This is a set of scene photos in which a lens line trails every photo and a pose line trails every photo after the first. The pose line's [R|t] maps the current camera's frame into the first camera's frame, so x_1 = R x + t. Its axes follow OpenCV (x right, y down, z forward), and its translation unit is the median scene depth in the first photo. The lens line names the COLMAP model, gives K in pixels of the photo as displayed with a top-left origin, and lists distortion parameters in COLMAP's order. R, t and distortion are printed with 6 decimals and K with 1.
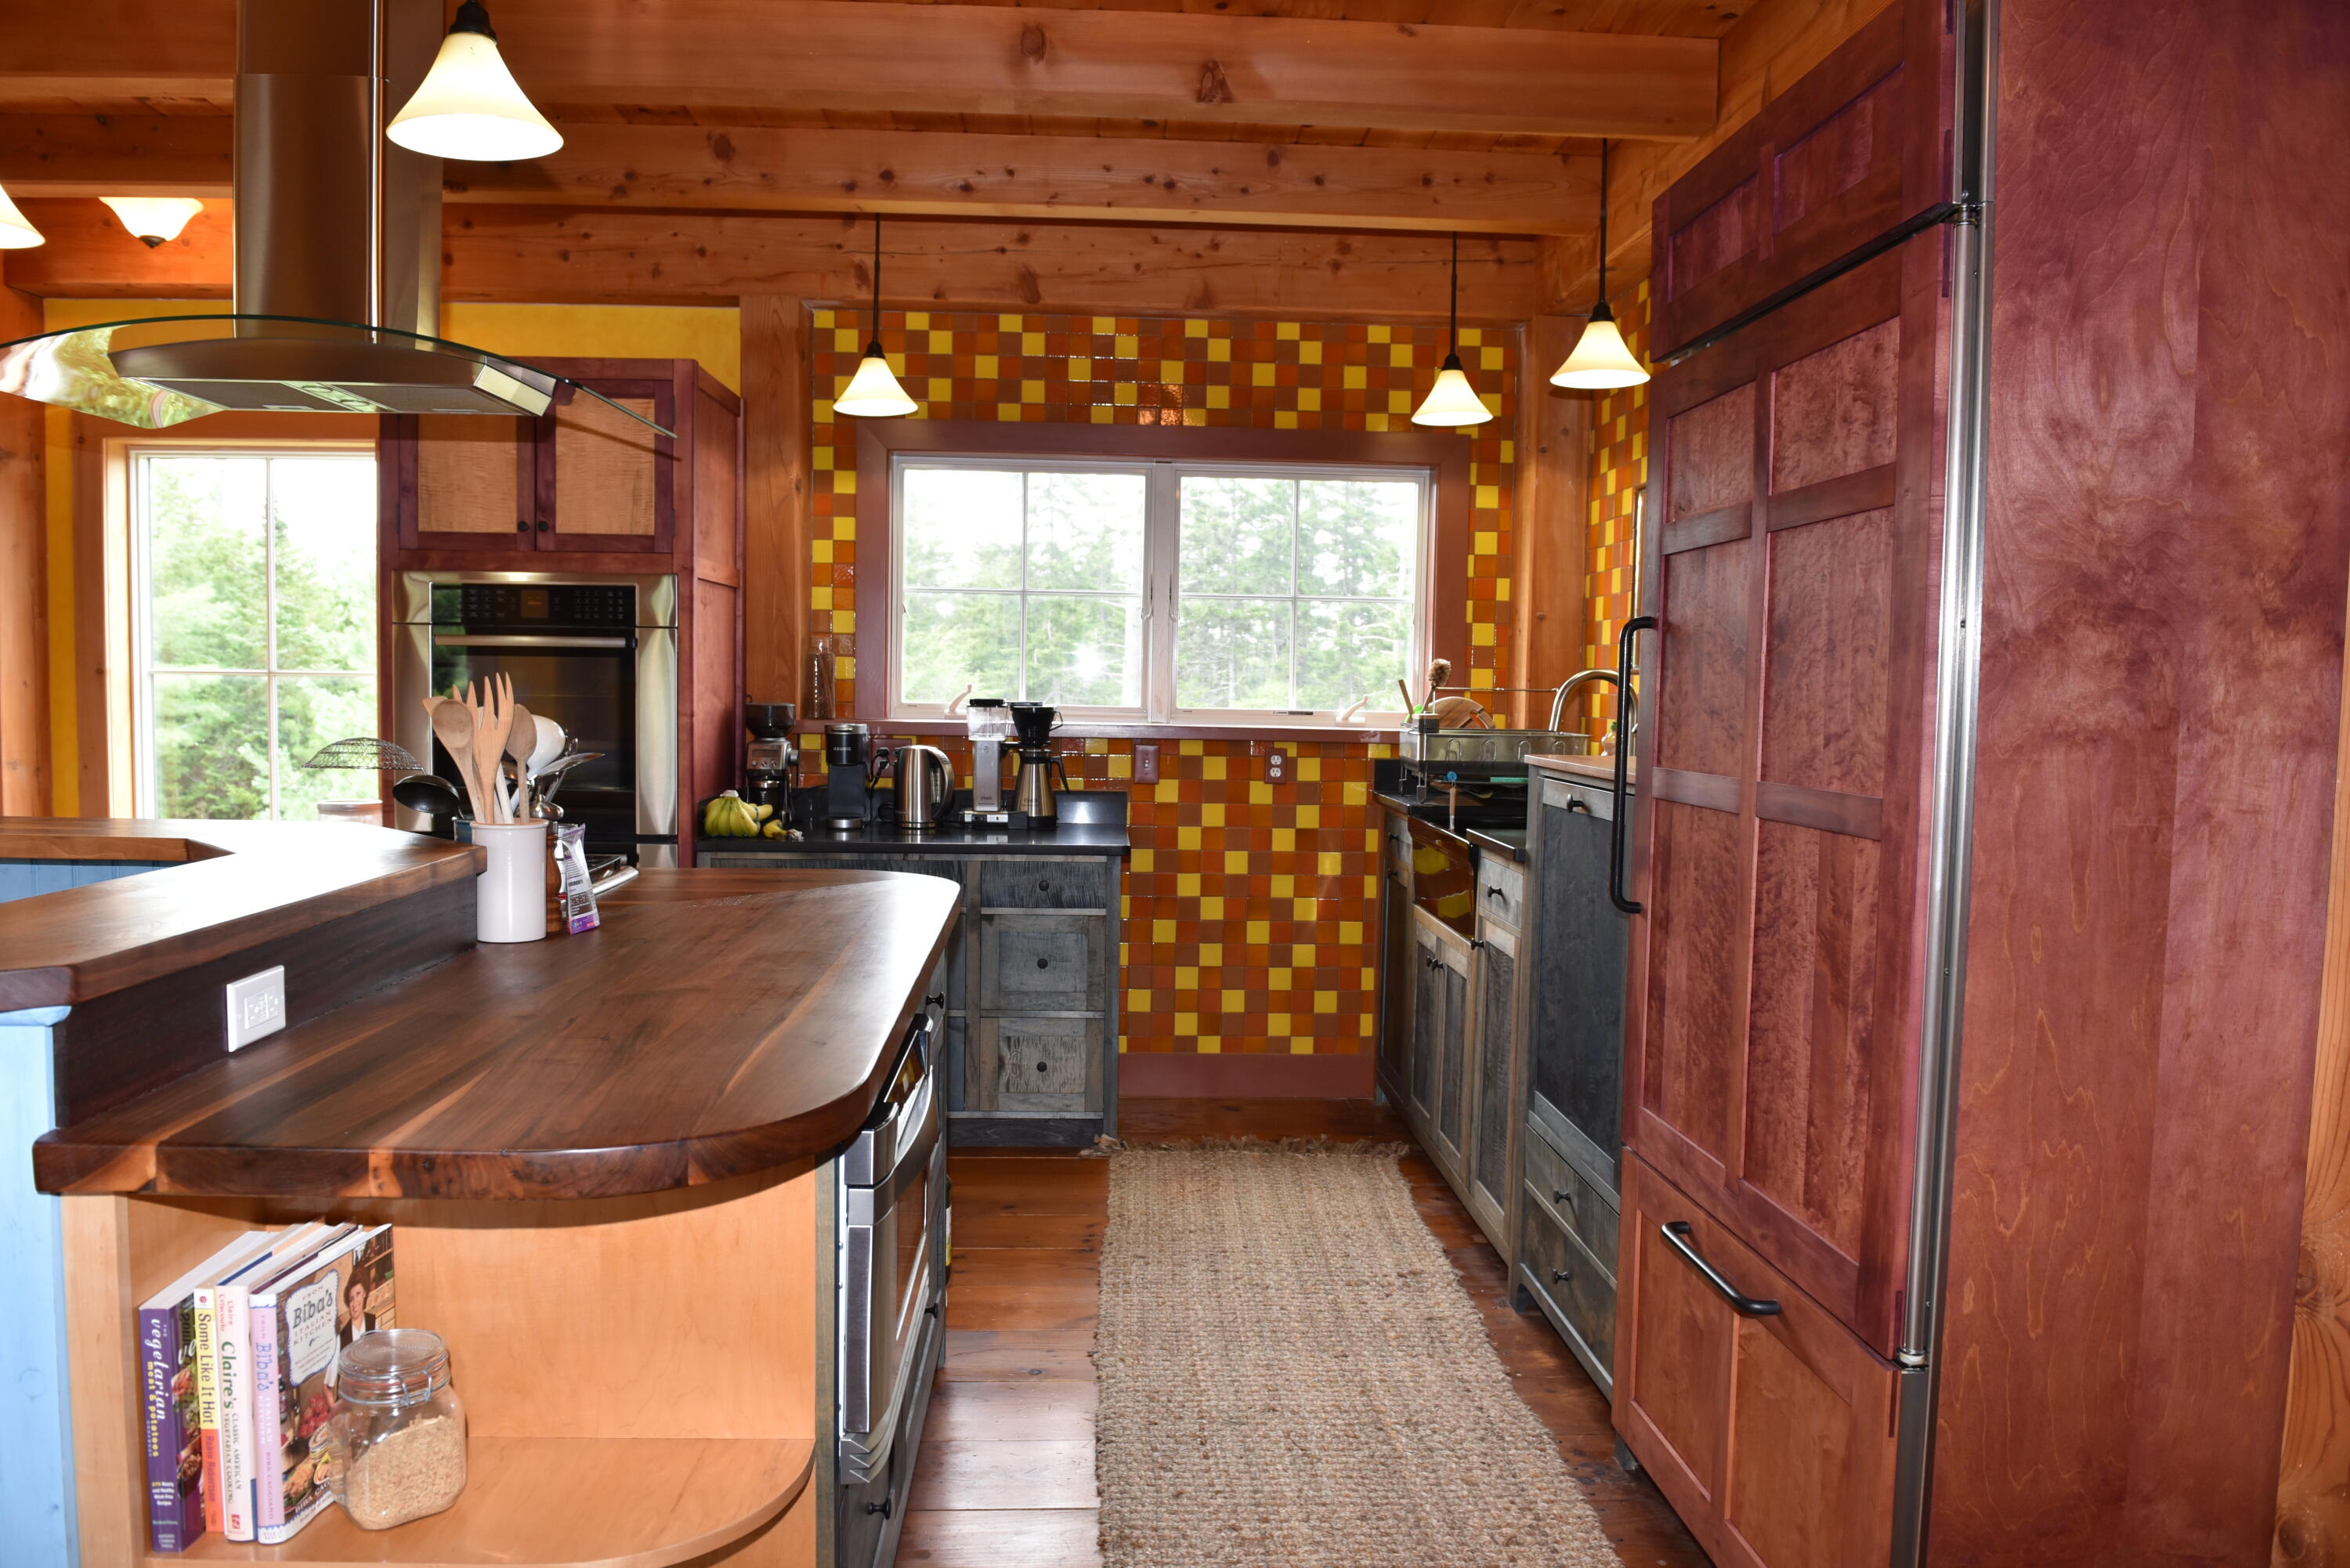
lens RADIAL K [[1612.4, 0, 1172.1], [0, 1612.4, 784.7], [0, 0, 1]] dist [-0.049455, -0.003525]
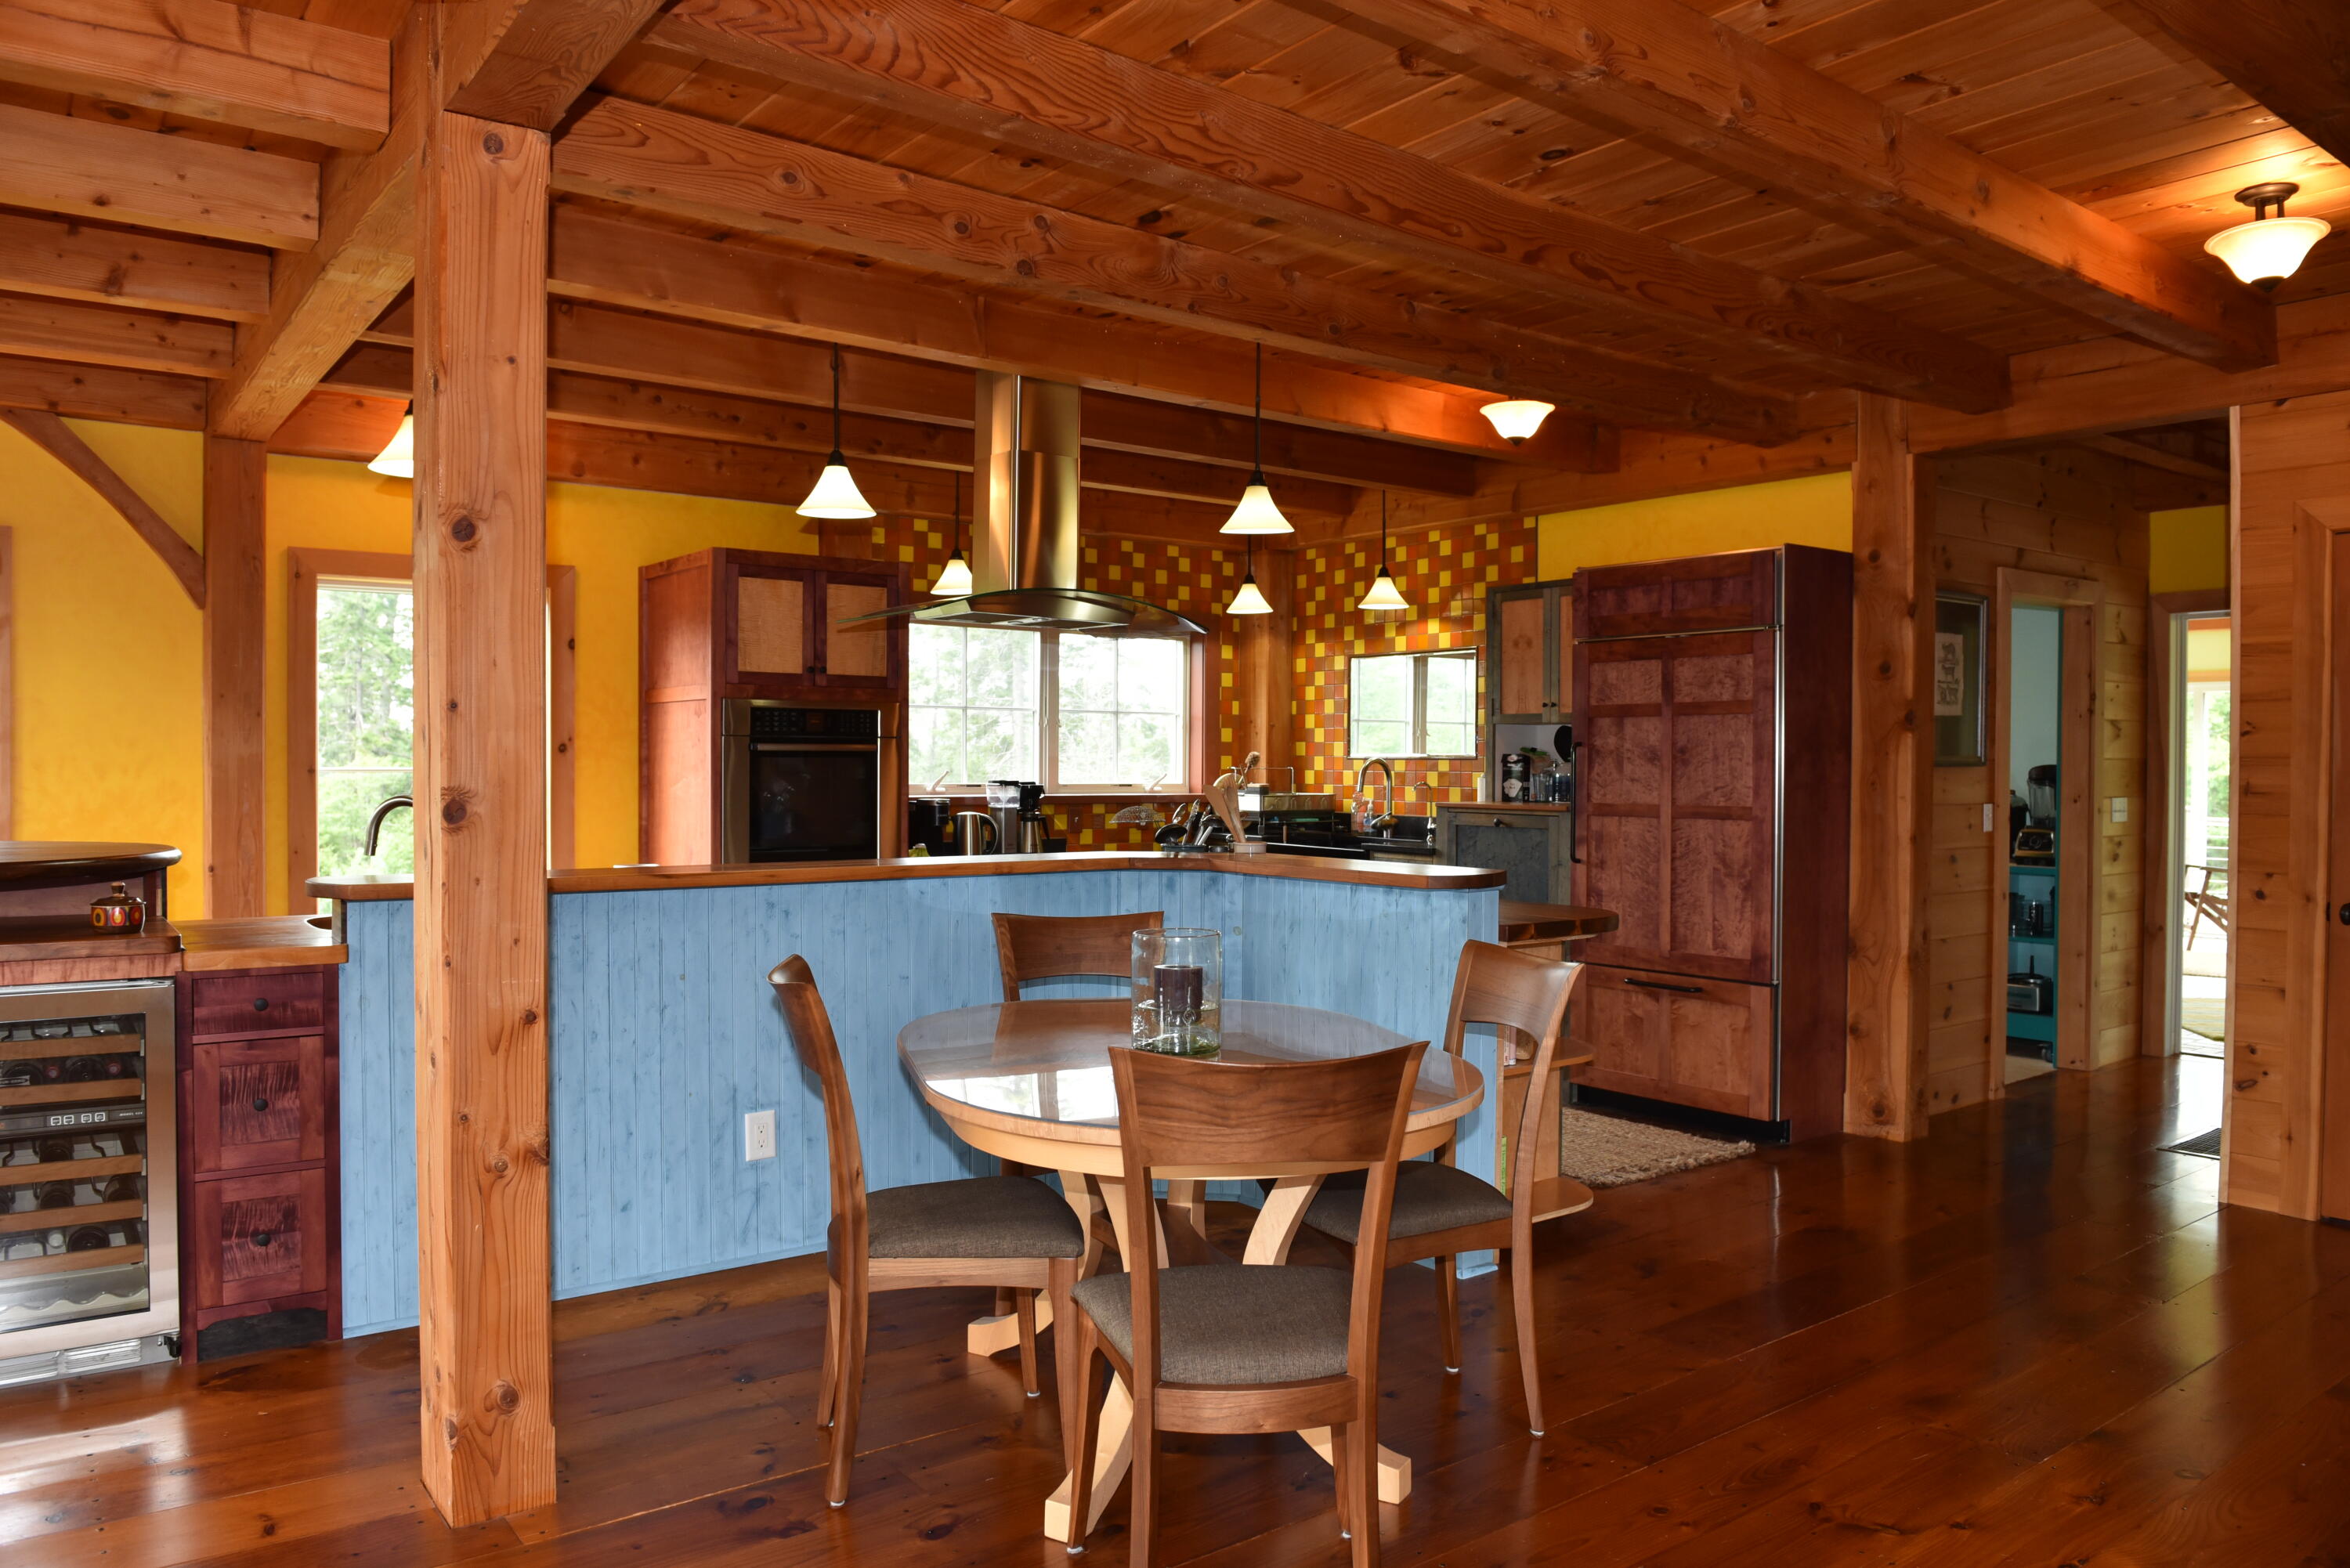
lens RADIAL K [[1612.4, 0, 1172.5], [0, 1612.4, 782.1], [0, 0, 1]] dist [-0.049455, -0.003525]
pose [[0.826677, -0.020938, 0.562287, -0.863480], [0.044908, 0.998575, -0.028840, -0.000143], [-0.560881, 0.049093, 0.826439, -0.365787]]
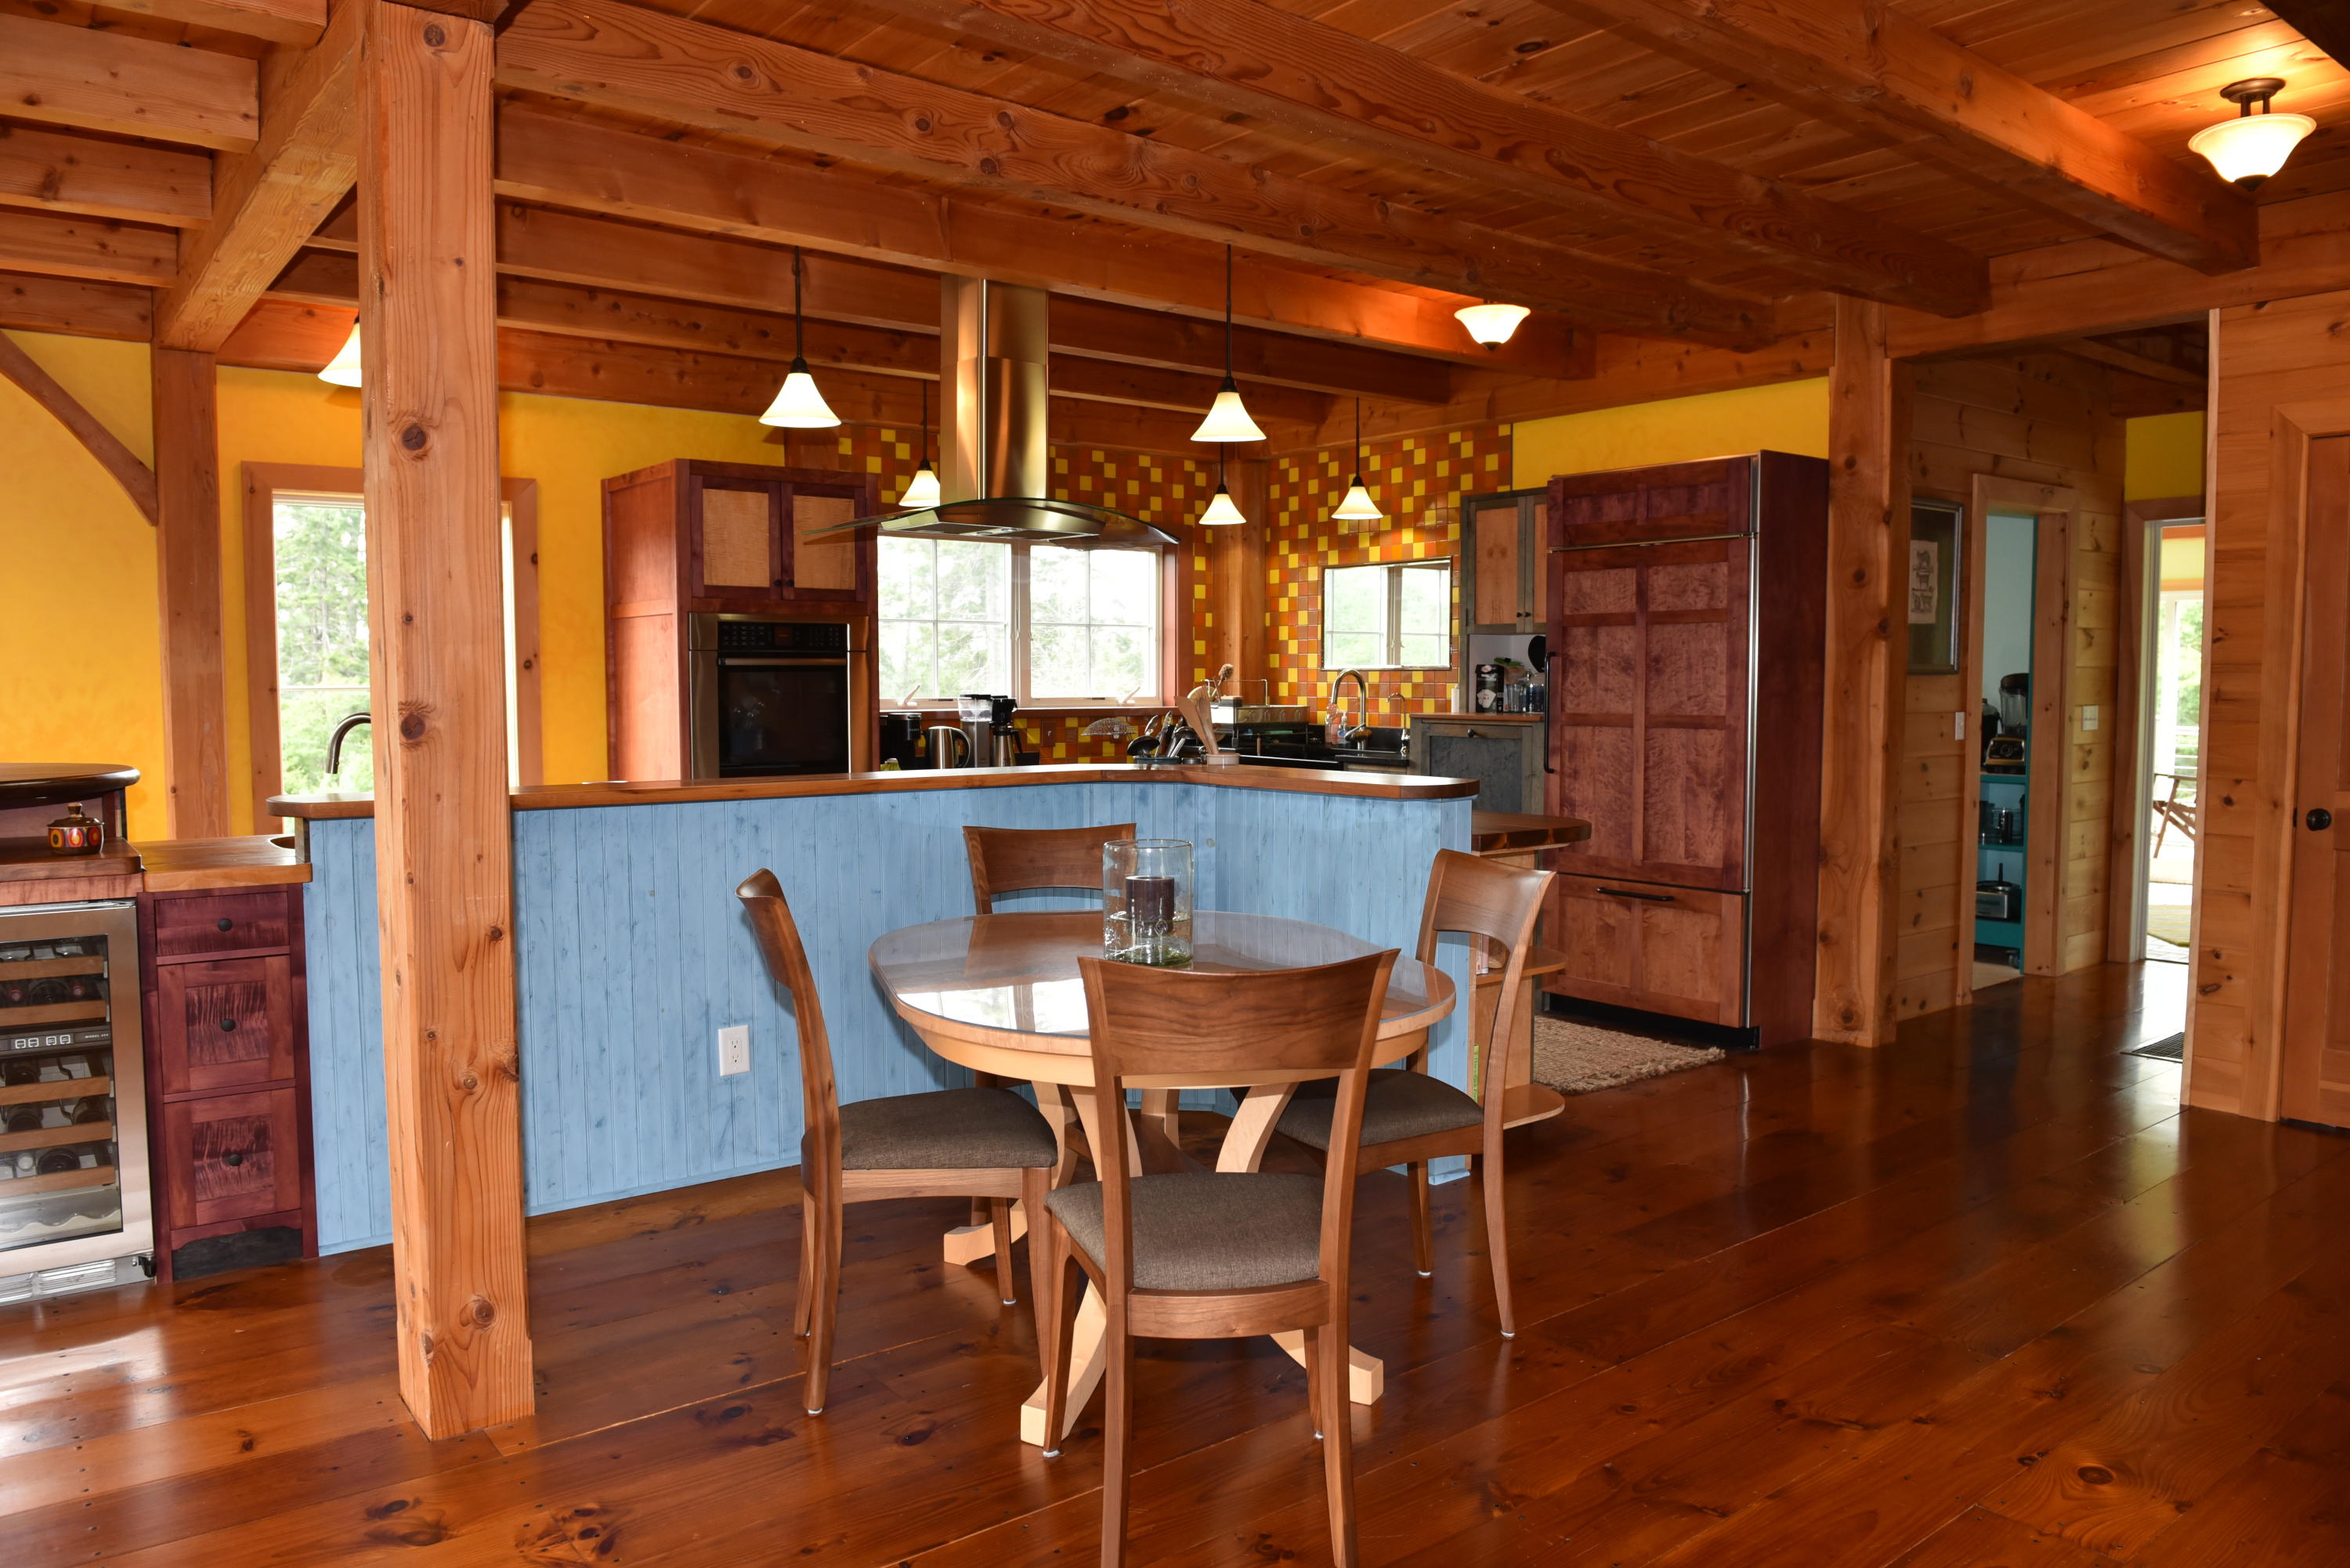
lens RADIAL K [[1612.4, 0, 1172.7], [0, 1612.4, 784.1], [0, 0, 1]] dist [-0.049455, -0.003525]
pose [[0.817880, -0.057042, 0.572554, -0.858072], [0.051606, 0.998336, 0.025743, 0.002146], [-0.573069, 0.008492, 0.819463, -0.362025]]
